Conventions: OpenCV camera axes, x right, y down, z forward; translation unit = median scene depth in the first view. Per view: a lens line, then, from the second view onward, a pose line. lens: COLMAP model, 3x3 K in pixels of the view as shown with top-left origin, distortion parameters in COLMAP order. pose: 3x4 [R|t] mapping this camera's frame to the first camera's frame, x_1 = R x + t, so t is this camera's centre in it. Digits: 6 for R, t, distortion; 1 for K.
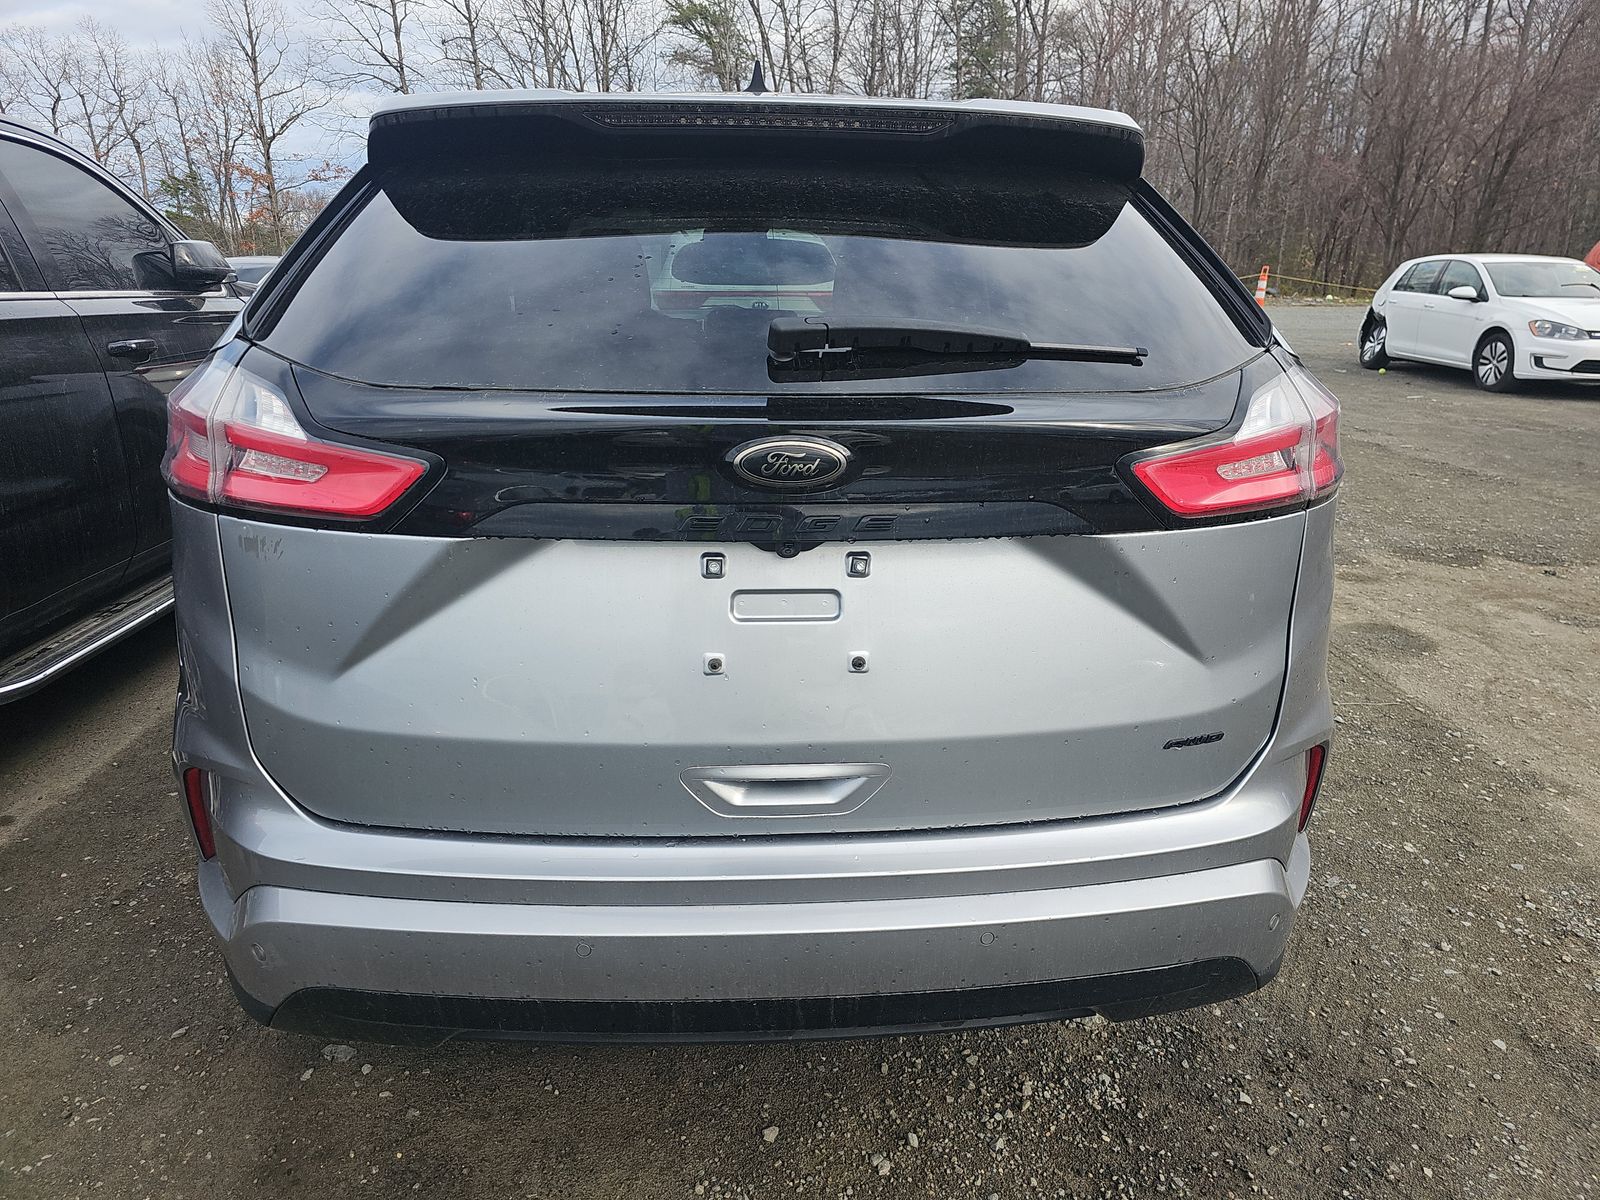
lens RADIAL K [[1073.9, 0, 796.0], [0, 1073.9, 610.7], [0, 0, 1]] dist [0.015854, -0.011298]
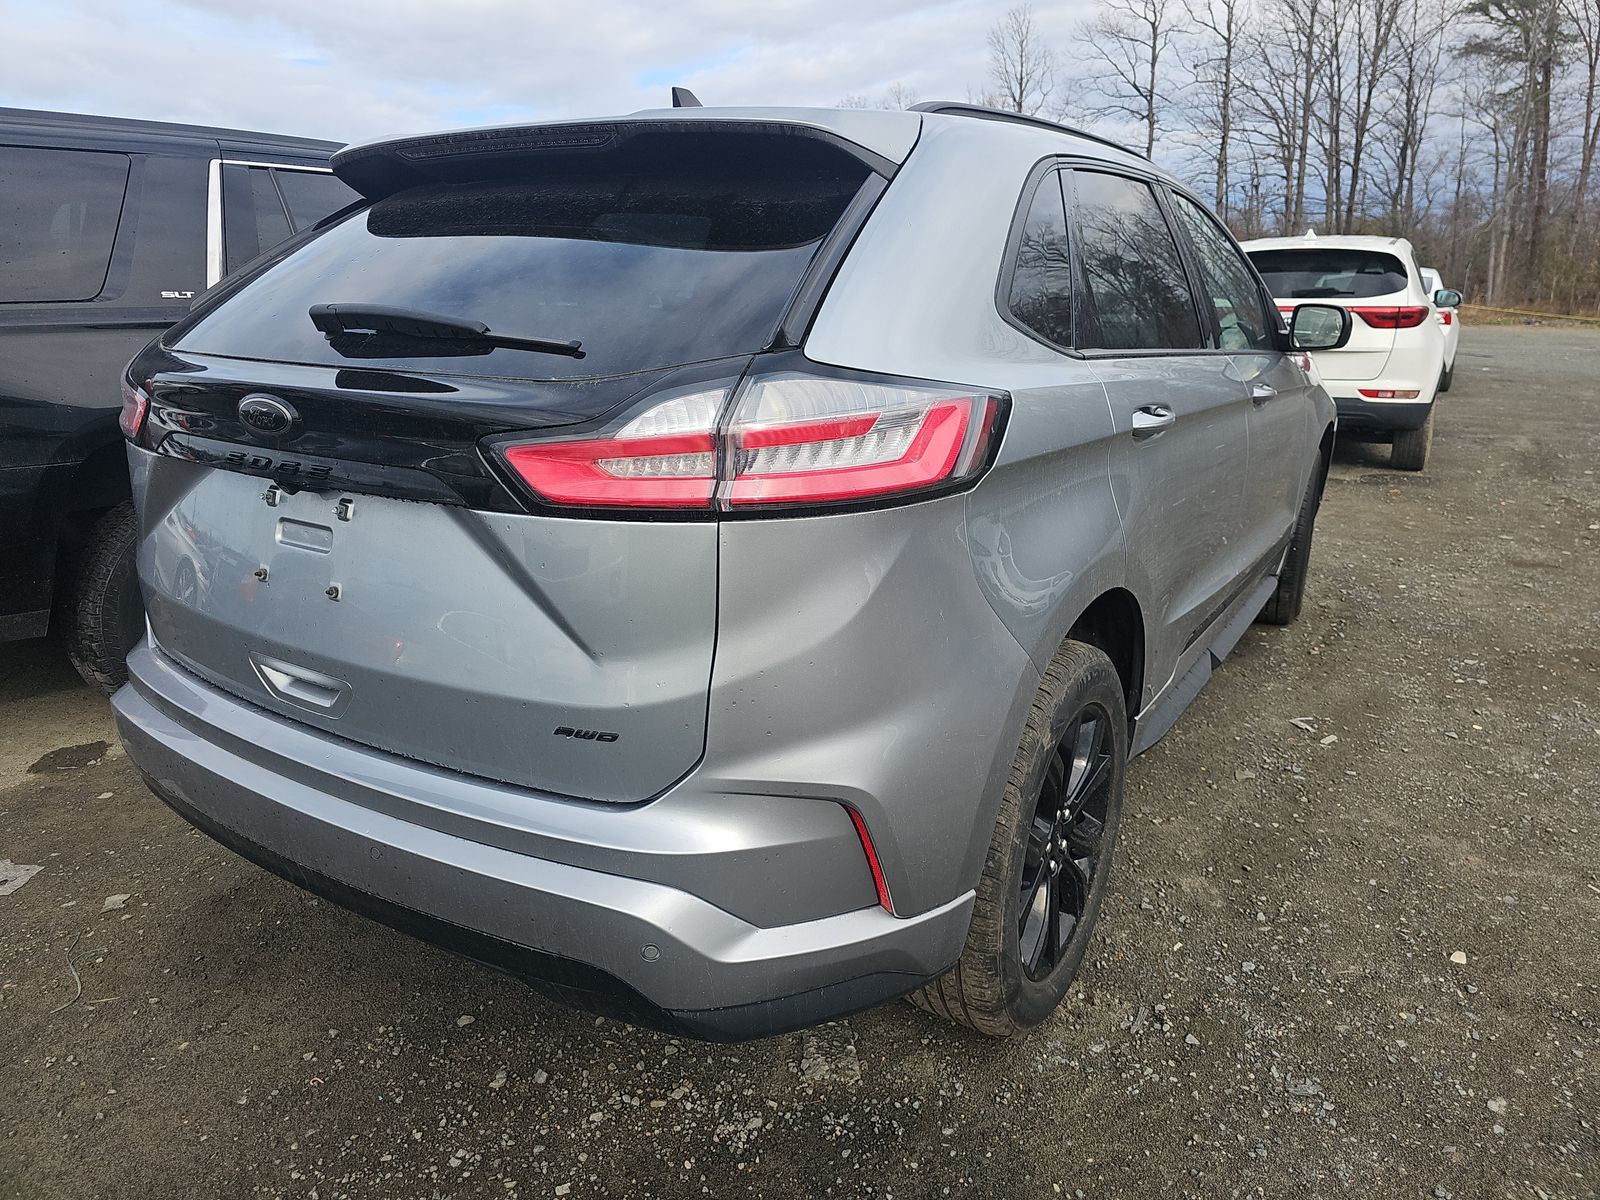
lens RADIAL K [[1073.9, 0, 799.5], [0, 1073.9, 594.4], [0, 0, 1]] dist [0.015854, -0.011298]
pose [[0.798449, 0.161620, -0.579964, 0.969478], [-0.180406, 0.983258, 0.025638, -0.060296], [0.574398, 0.084159, 0.814238, 0.263366]]
